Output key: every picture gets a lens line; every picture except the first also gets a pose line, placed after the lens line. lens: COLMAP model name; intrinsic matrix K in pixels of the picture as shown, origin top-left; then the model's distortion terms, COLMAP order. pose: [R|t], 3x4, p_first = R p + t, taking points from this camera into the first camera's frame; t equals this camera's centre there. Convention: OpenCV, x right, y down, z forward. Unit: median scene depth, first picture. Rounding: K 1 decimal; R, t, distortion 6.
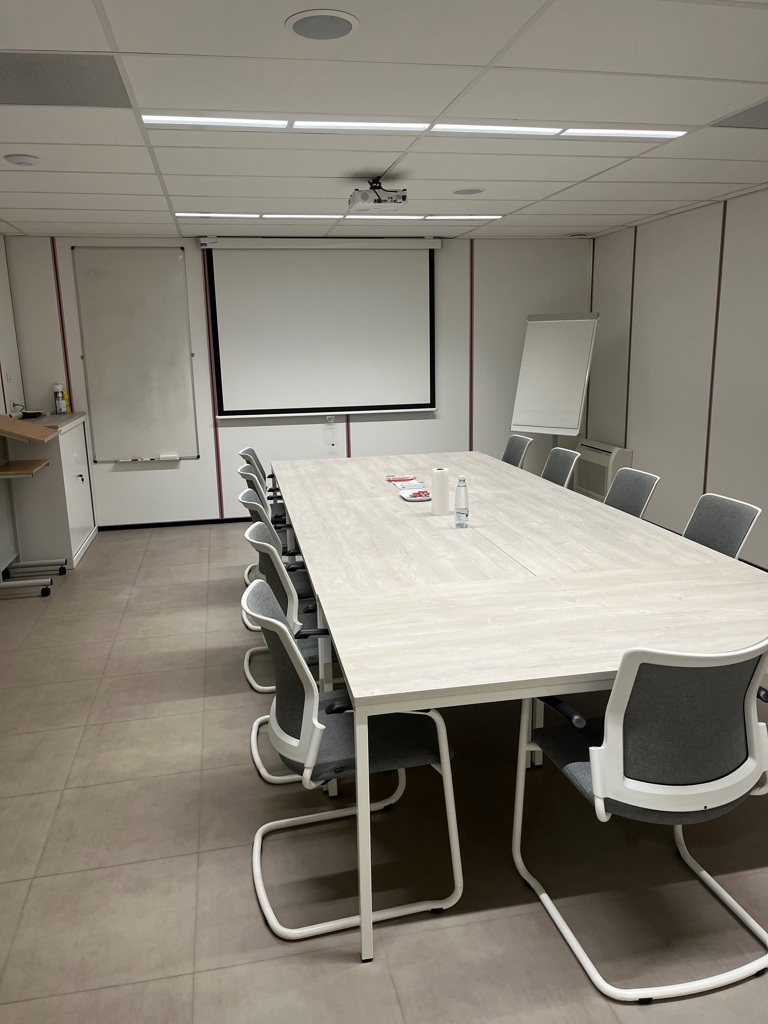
lens RADIAL K [[779.1, 0, 384.6], [0, 779.1, 511.0], [0, 0, 1]] dist [0.050896, -0.027074]
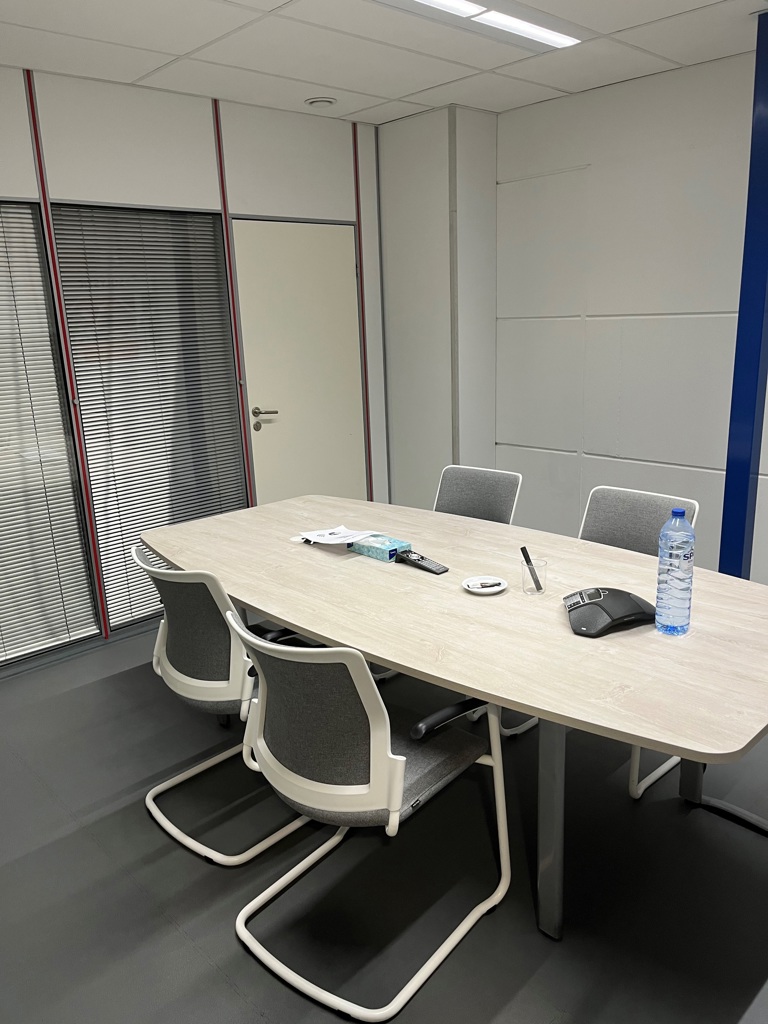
lens RADIAL K [[779.1, 0, 382.5], [0, 779.1, 514.0], [0, 0, 1]] dist [0.050896, -0.027074]
pose [[0.522416, 0.201139, -0.828628, 1.019375], [-0.160139, 0.977632, 0.136347, -0.050932], [0.837518, 0.061466, 0.542941, 0.264294]]
